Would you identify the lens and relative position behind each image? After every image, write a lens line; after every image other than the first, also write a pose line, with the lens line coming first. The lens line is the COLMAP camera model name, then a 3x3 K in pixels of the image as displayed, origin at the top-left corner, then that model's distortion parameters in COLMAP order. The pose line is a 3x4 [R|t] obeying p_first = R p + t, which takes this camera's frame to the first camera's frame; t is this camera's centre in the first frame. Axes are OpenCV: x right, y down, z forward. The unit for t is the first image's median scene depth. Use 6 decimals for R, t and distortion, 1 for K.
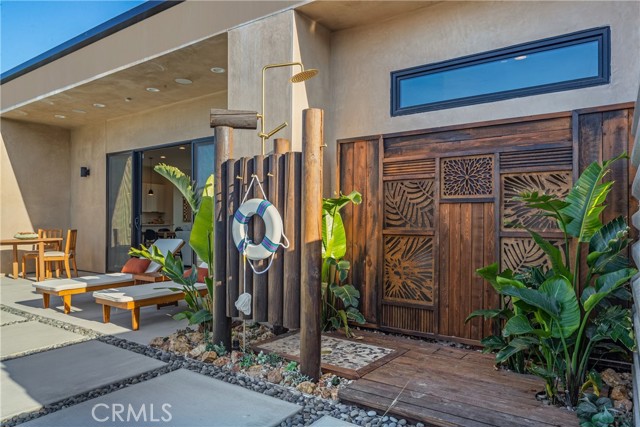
lens RADIAL K [[434.8, 0, 318.5], [0, 434.8, 216.9], [0, 0, 1]] dist [-0.012670, 0.004400]
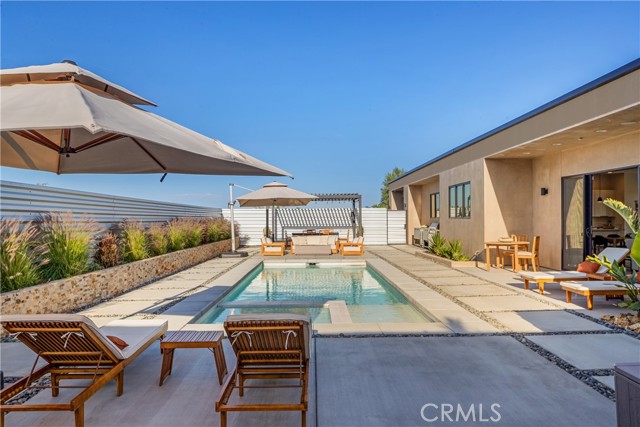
lens RADIAL K [[434.8, 0, 318.4], [0, 434.8, 223.1], [0, 0, 1]] dist [-0.012670, 0.004400]
pose [[0.586140, 0.003835, -0.810200, 0.185170], [0.015917, 0.999741, 0.016247, -0.061802], [0.810053, -0.022419, 0.585928, -0.487064]]
